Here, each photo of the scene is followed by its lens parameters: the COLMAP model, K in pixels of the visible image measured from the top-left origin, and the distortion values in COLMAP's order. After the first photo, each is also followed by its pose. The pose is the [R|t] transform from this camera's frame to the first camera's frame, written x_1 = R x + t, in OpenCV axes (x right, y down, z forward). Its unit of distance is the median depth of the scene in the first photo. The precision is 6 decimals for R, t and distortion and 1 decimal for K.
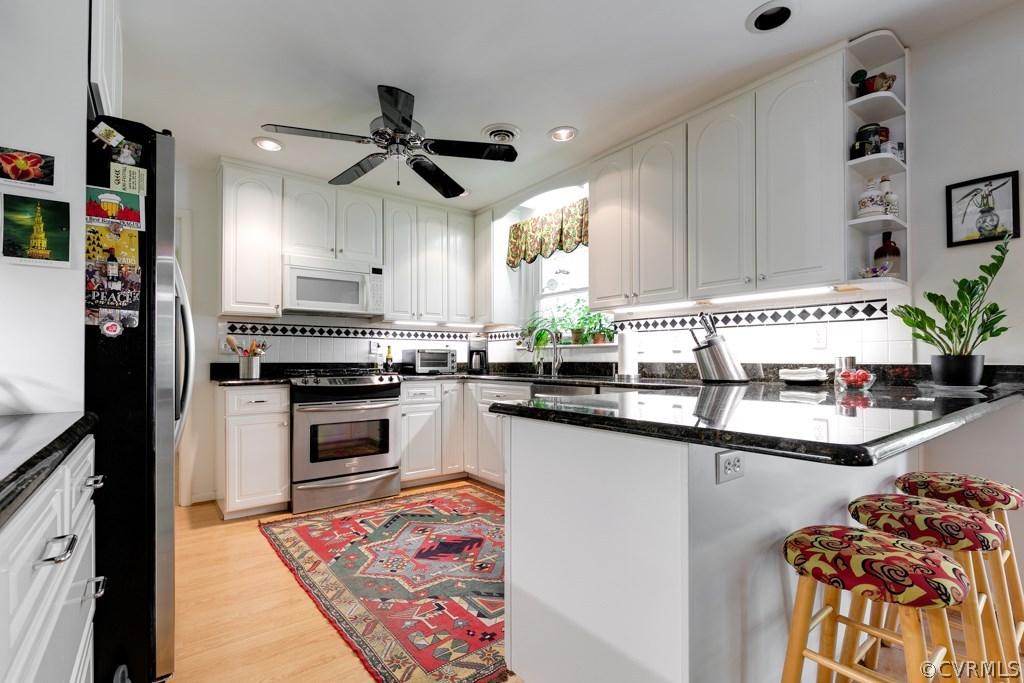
lens RADIAL K [[465.2, 0, 519.2], [0, 465.2, 351.3], [0, 0, 1]] dist [0.000996, -0.000056]
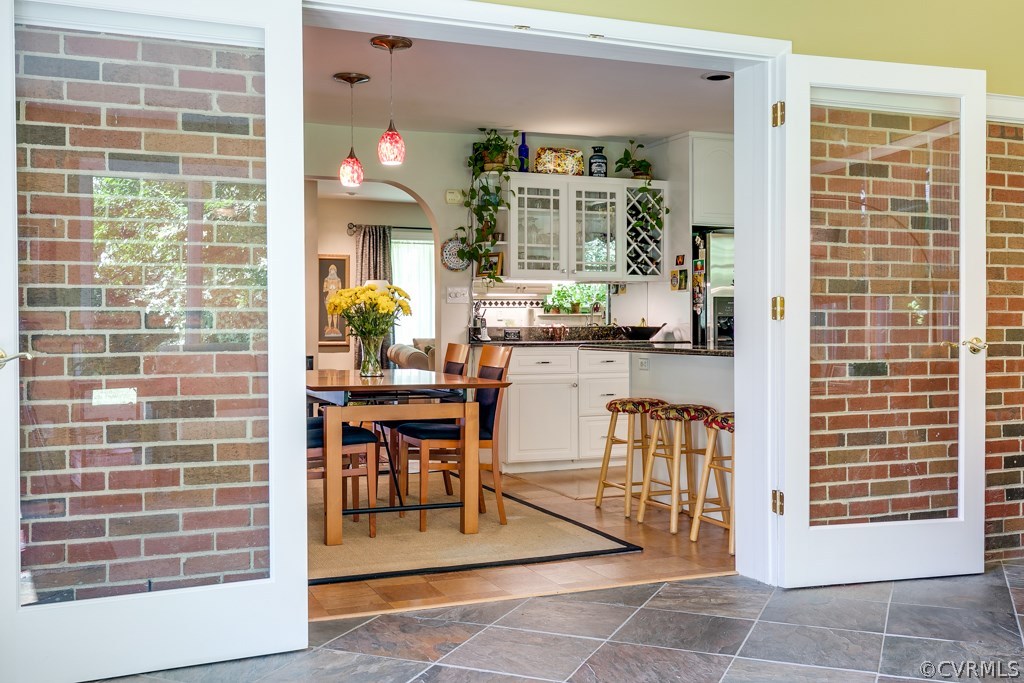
lens RADIAL K [[1005.3, 0, 512.0], [0, 1005.3, 341.5], [0, 0, 1]] dist [0.004401, -0.001188]
pose [[-0.276818, 0.013392, -0.960829, 5.101021], [0.019124, 0.999782, 0.008425, 0.056851], [0.960732, -0.016043, -0.277013, 1.596722]]
